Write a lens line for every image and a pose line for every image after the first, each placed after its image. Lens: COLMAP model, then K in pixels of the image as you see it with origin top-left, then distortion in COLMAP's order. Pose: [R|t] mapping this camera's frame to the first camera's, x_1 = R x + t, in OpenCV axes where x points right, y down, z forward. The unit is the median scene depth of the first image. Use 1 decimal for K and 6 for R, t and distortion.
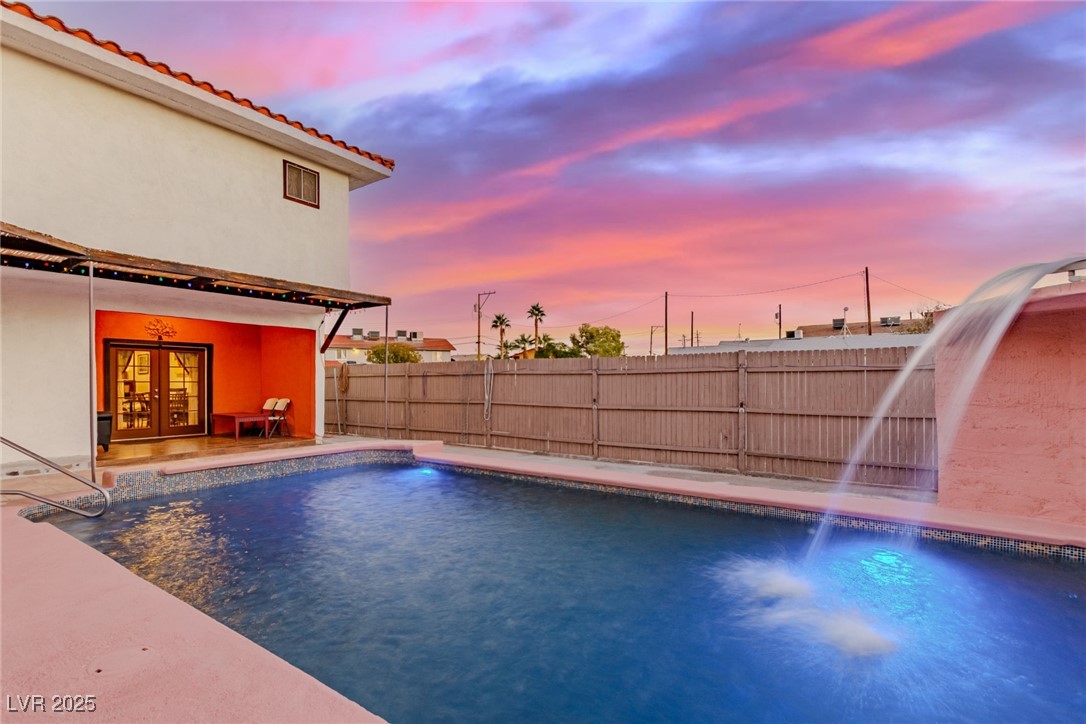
lens RADIAL K [[516.7, 0, 543.7], [0, 516.7, 384.3], [0, 0, 1]] dist [0.001472, -0.000339]
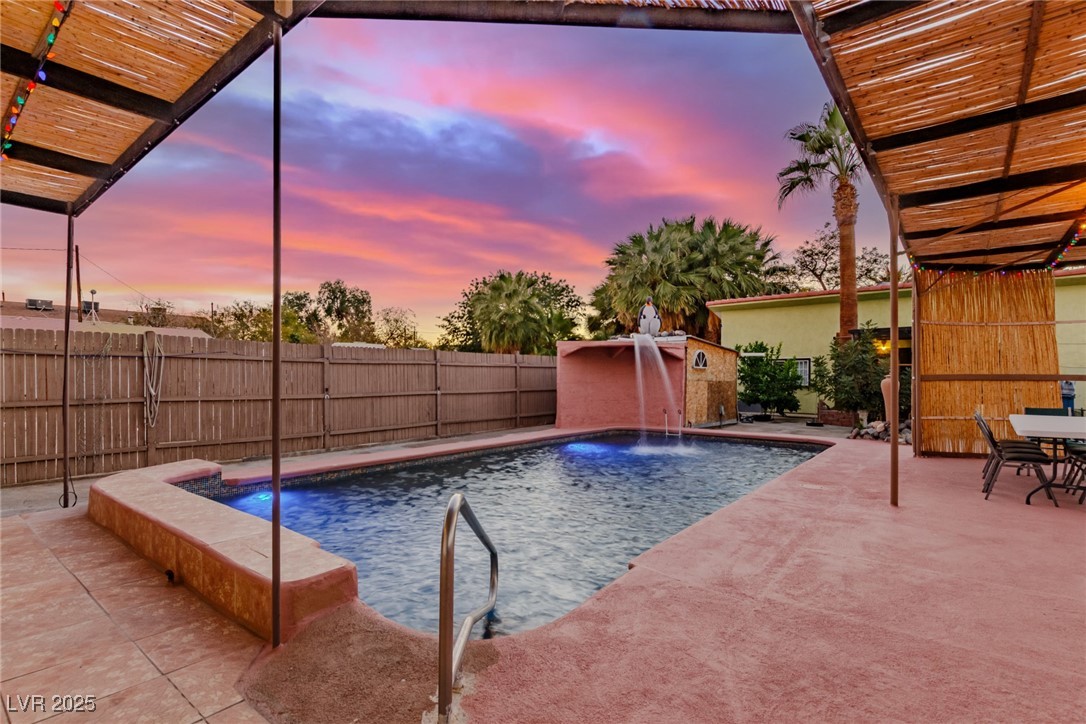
lens RADIAL K [[516.7, 0, 543.7], [0, 516.7, 384.3], [0, 0, 1]] dist [0.001472, -0.000339]
pose [[0.060672, -0.014493, 0.998053, -0.820885], [0.001512, 0.999895, 0.014428, 0.007129], [-0.998157, 0.000633, 0.060688, 0.525809]]
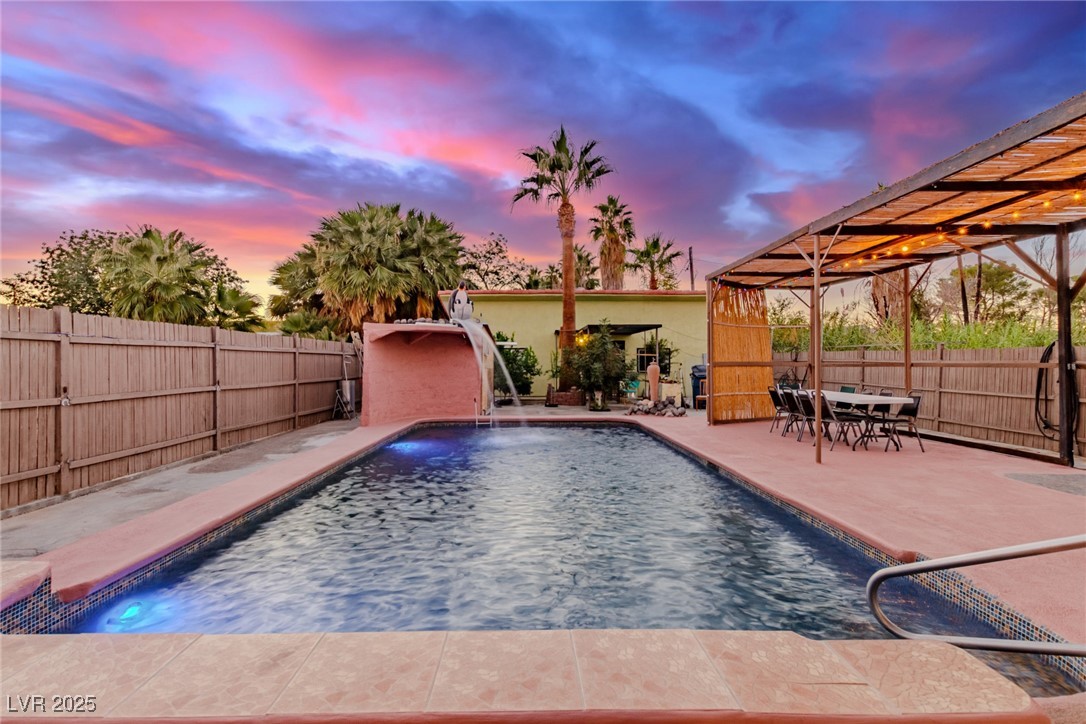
lens RADIAL K [[506.7, 0, 531.0], [0, 506.7, 364.0], [0, 0, 1]] dist [0.000263, -0.000015]
pose [[-0.574671, 0.002526, 0.818380, -0.608791], [0.005944, 0.999982, 0.001087, 0.005643], [-0.818363, 0.005489, -0.574676, 0.885146]]
